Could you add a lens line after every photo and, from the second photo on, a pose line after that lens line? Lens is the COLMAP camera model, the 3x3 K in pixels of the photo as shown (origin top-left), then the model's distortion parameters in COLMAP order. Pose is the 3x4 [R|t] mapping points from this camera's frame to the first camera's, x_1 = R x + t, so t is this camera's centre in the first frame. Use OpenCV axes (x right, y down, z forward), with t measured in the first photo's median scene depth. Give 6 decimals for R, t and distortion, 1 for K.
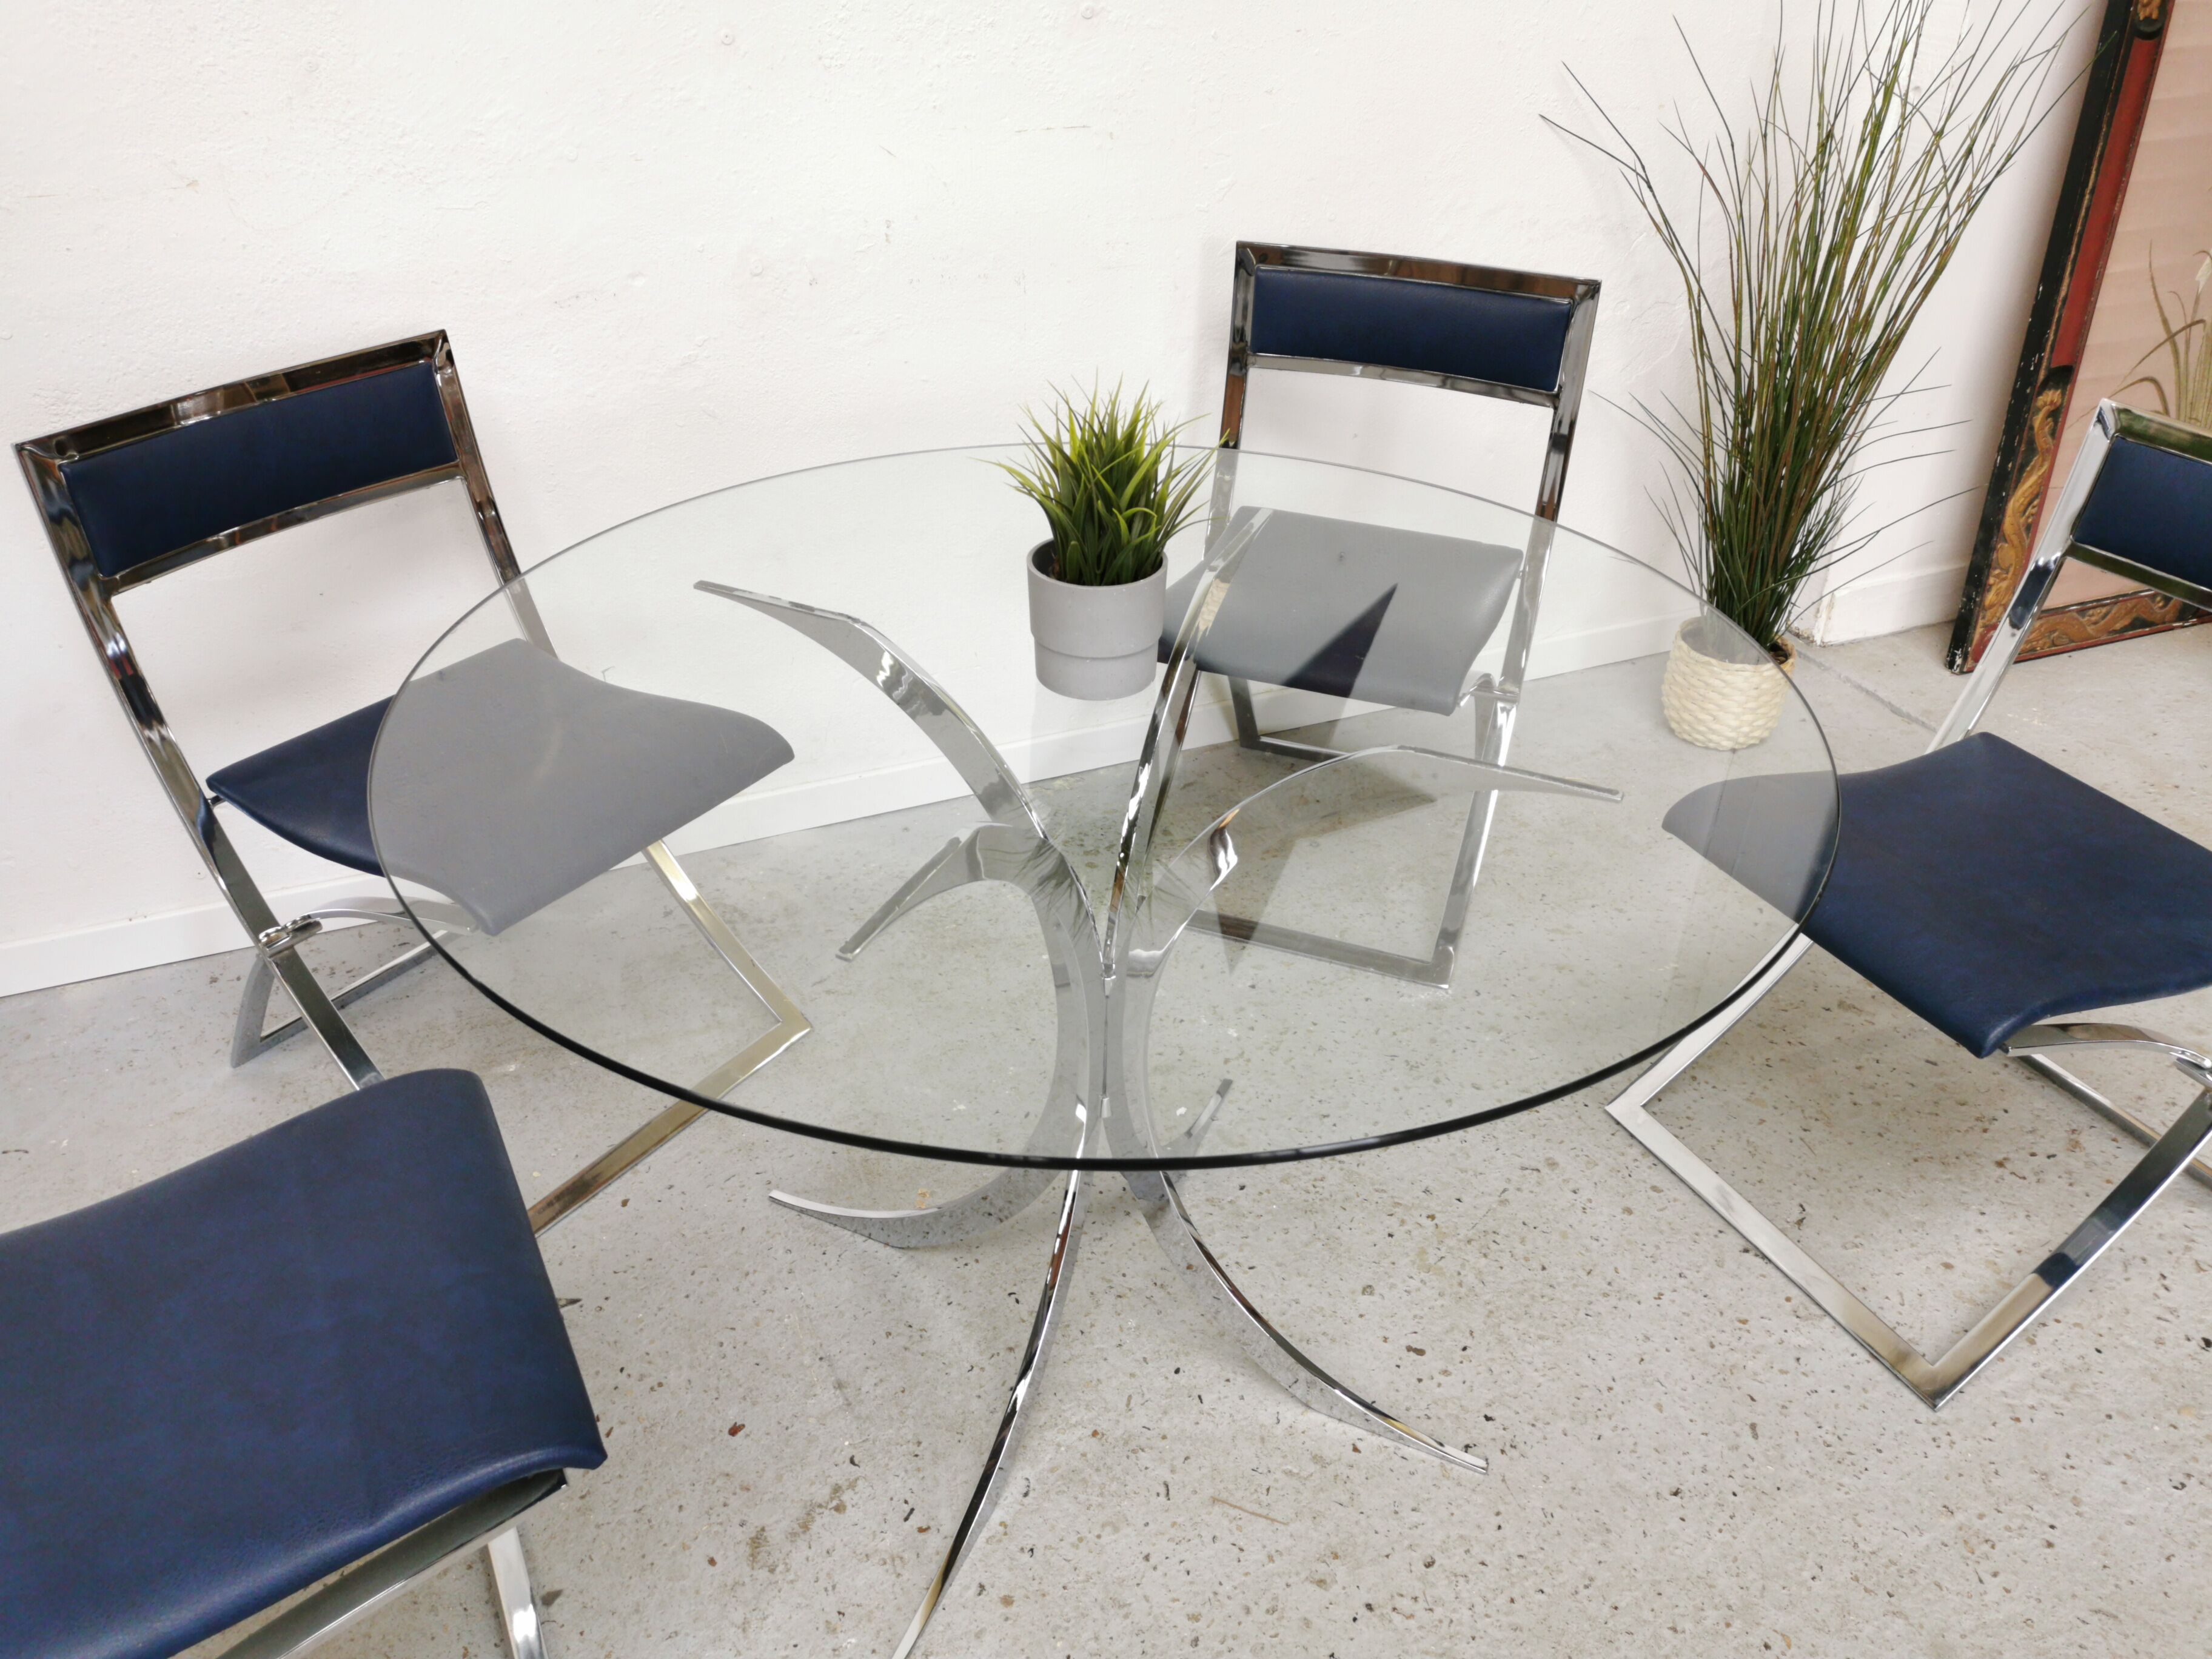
lens RADIAL K [[1704.6, 0, 1106.2], [0, 1704.6, 821.4], [0, 0, 1]] dist [0.079285, -0.087964]
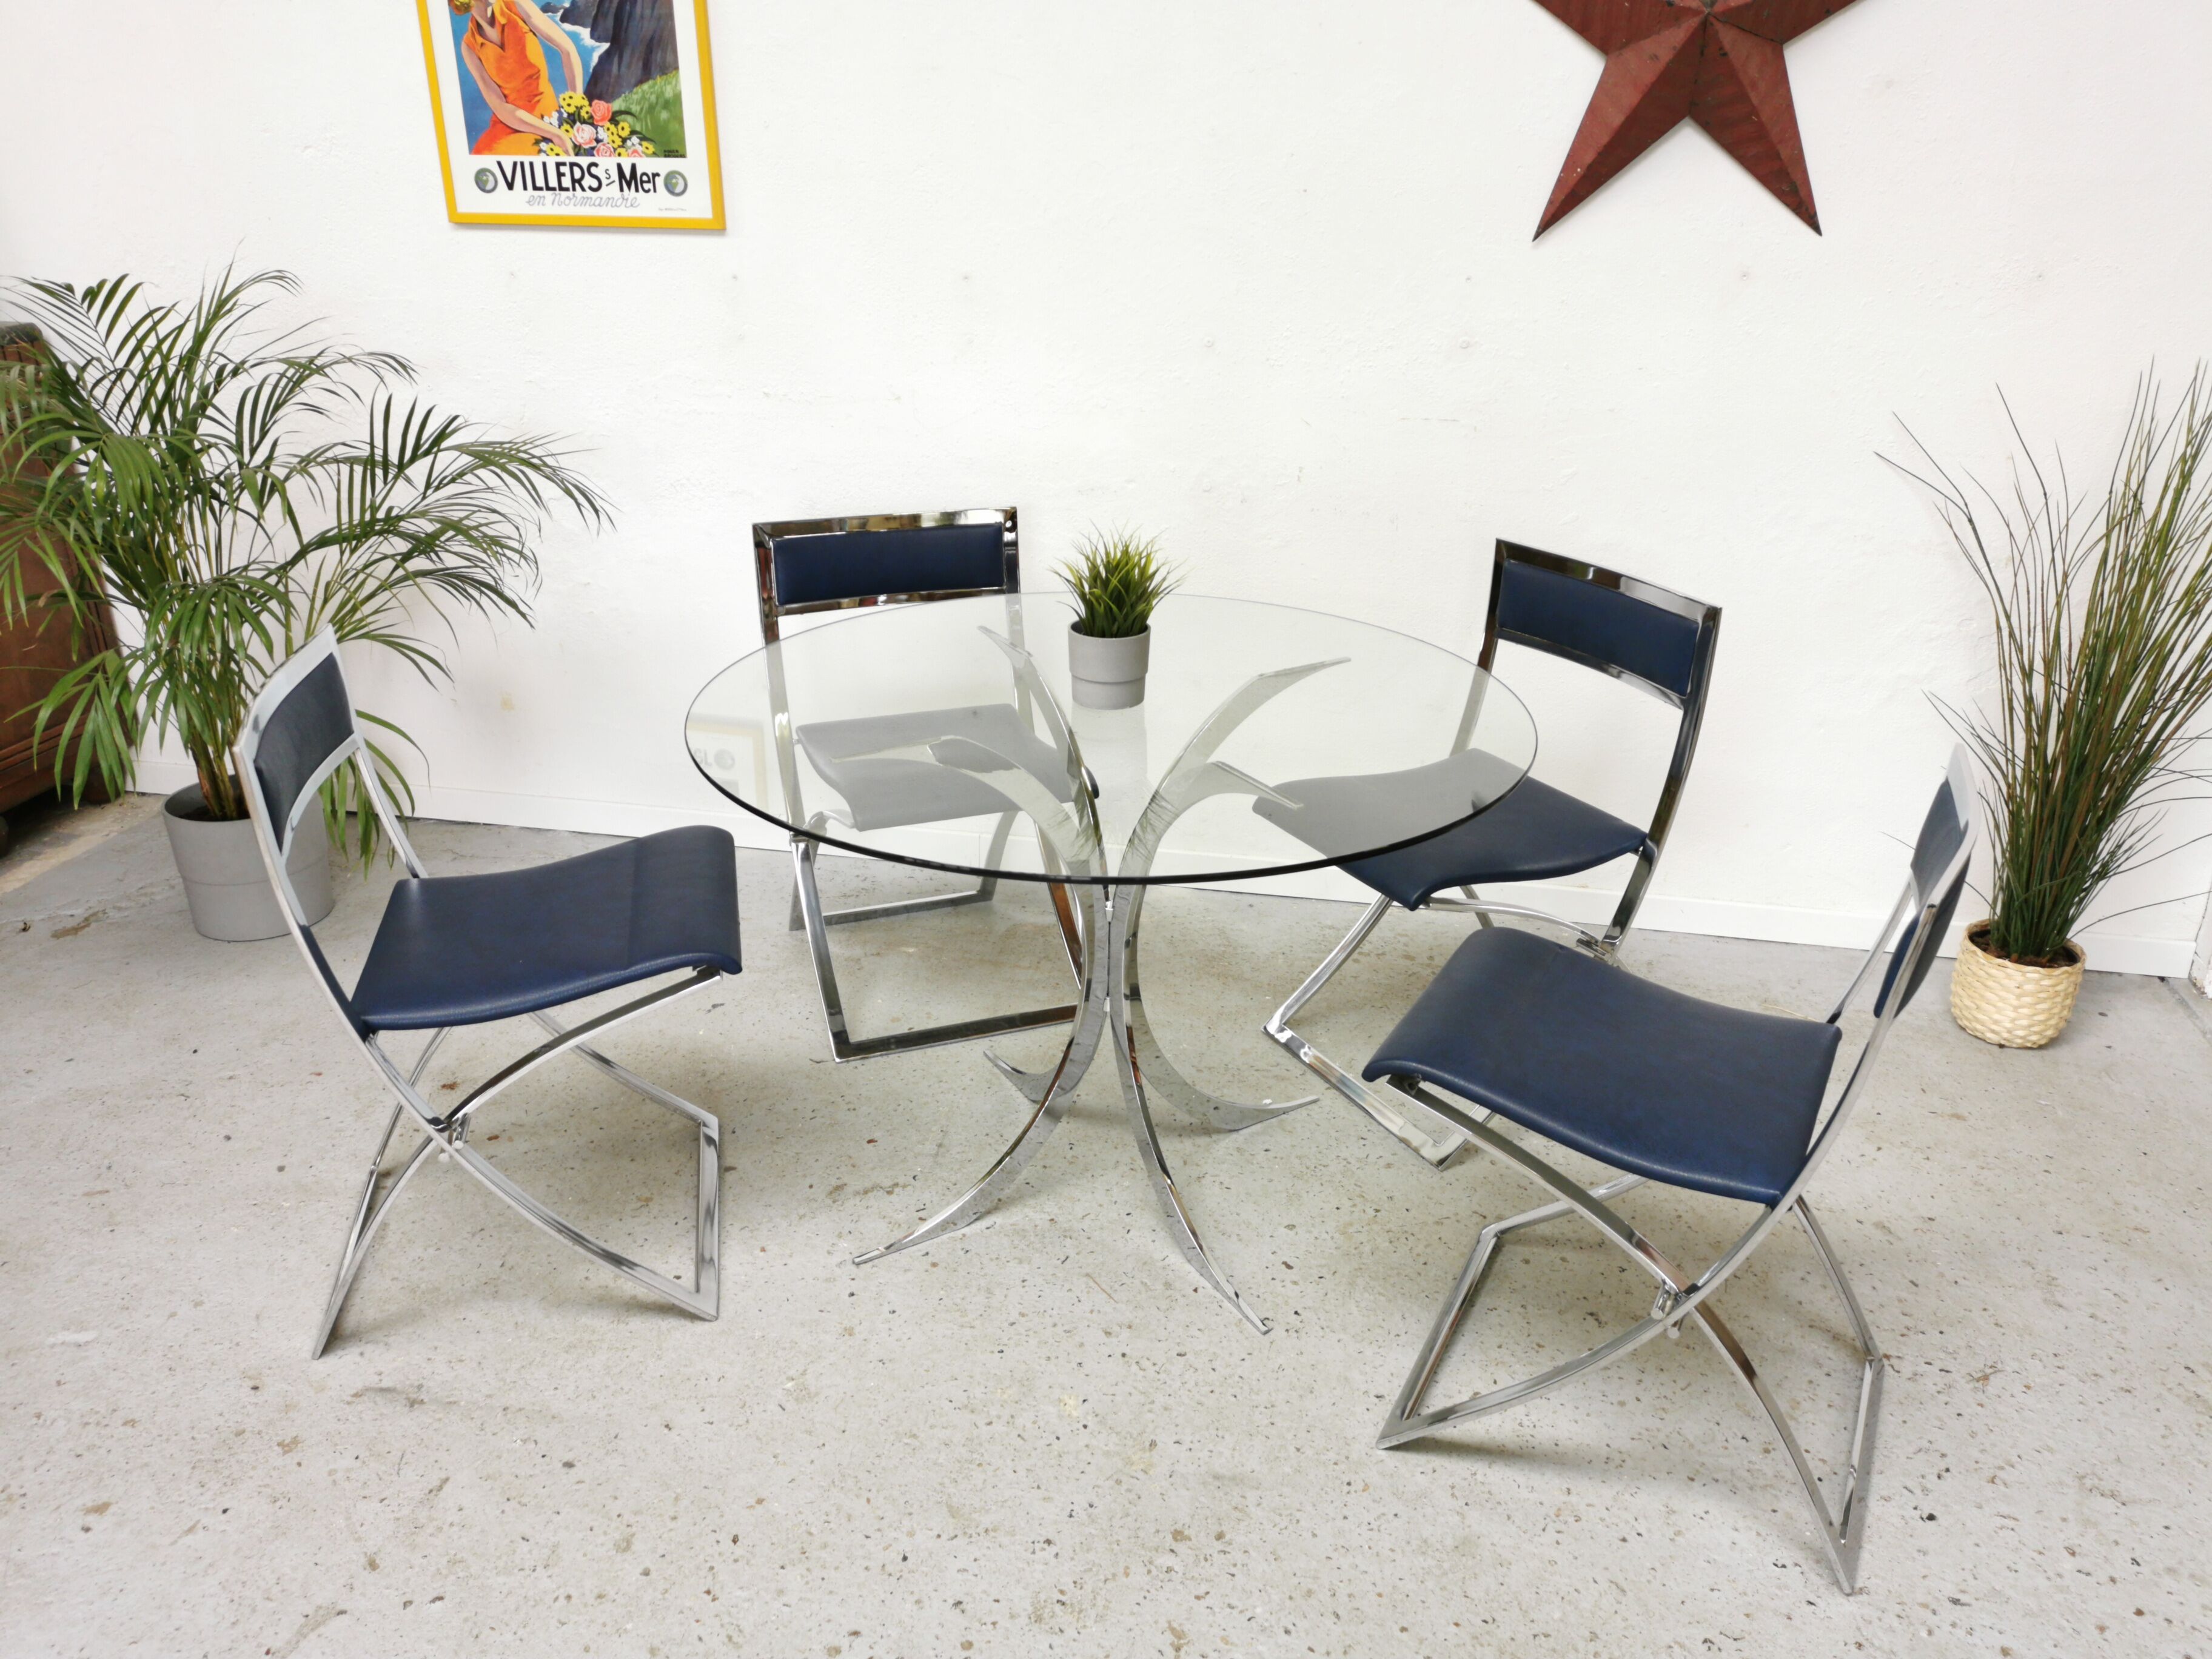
lens RADIAL K [[1694.1, 0, 1106.0], [0, 1694.1, 829.5], [0, 0, 1]] dist [0.069263, -0.063414]
pose [[0.826881, 0.218033, -0.518391, 0.721806], [-0.299135, 0.951089, -0.077123, 0.133662], [0.476221, 0.218840, 0.851659, -0.306633]]
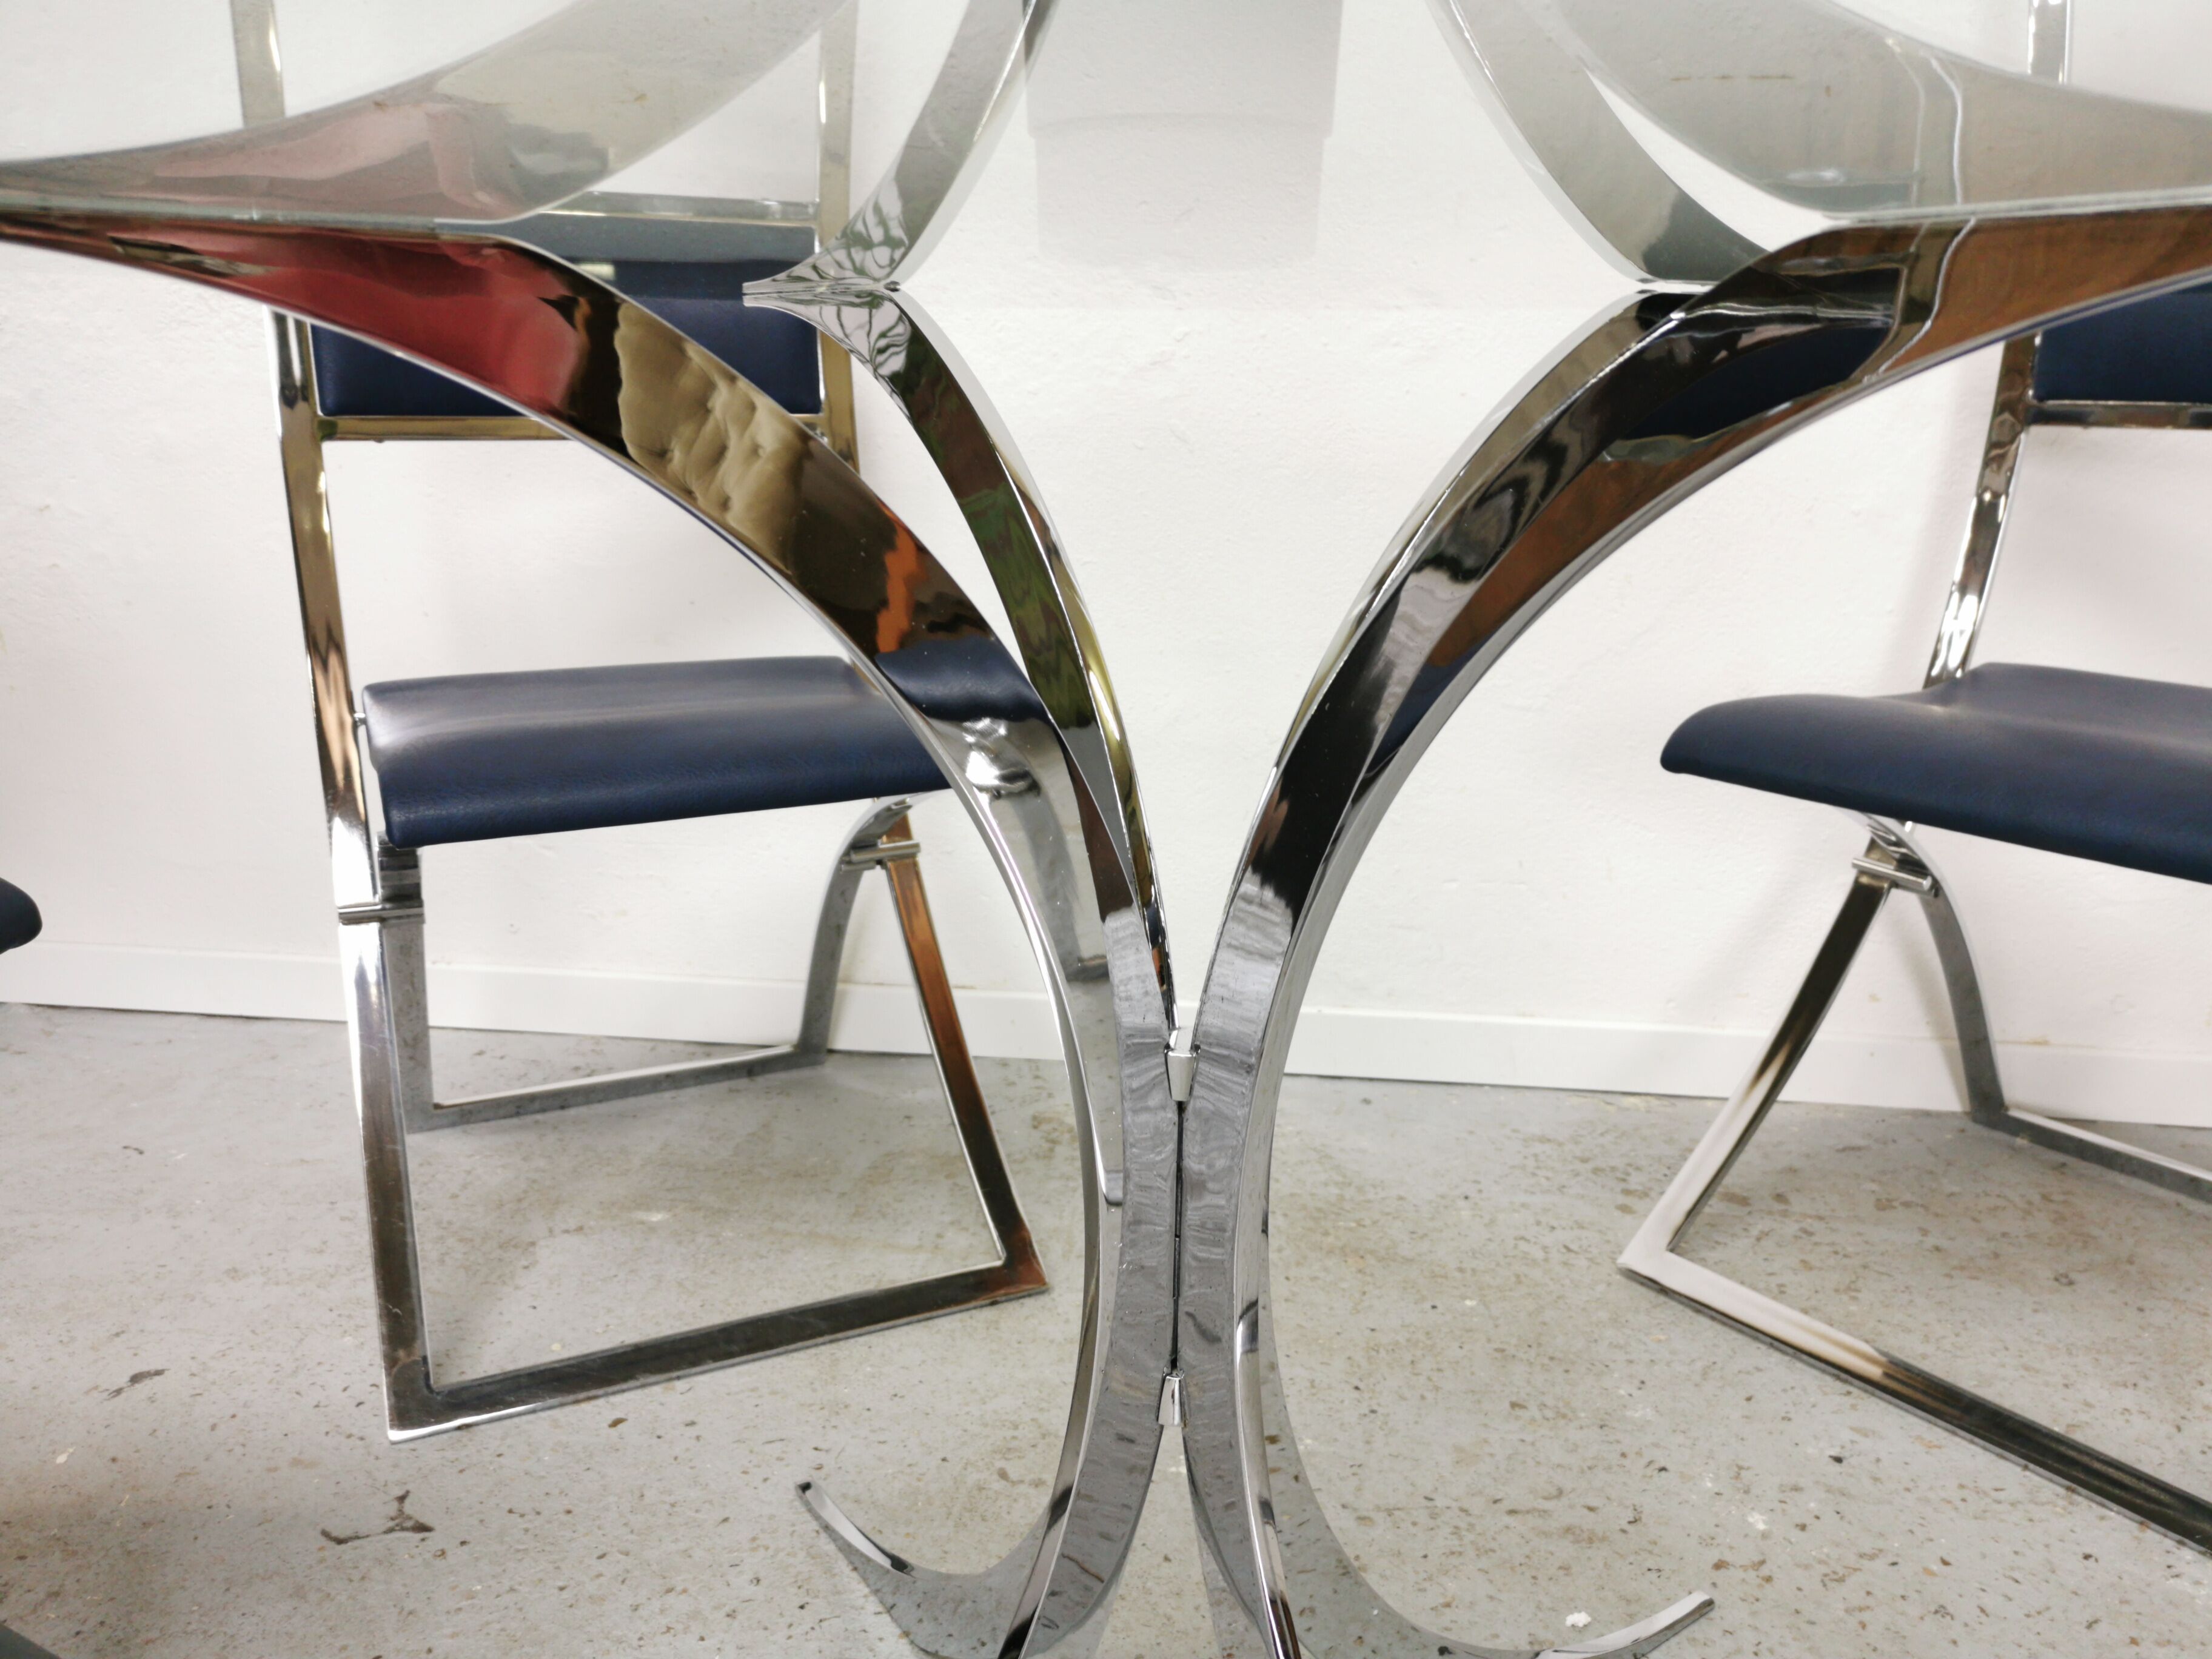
lens RADIAL K [[1712.4, 0, 1106.0], [0, 1712.4, 806.4], [0, 0, 1]] dist [0.065465, -0.074774]
pose [[0.858903, 0.119204, -0.498072, 0.180505], [-0.267774, 0.933537, -0.238341, 0.133988], [0.436557, 0.338082, 0.833738, 0.556370]]
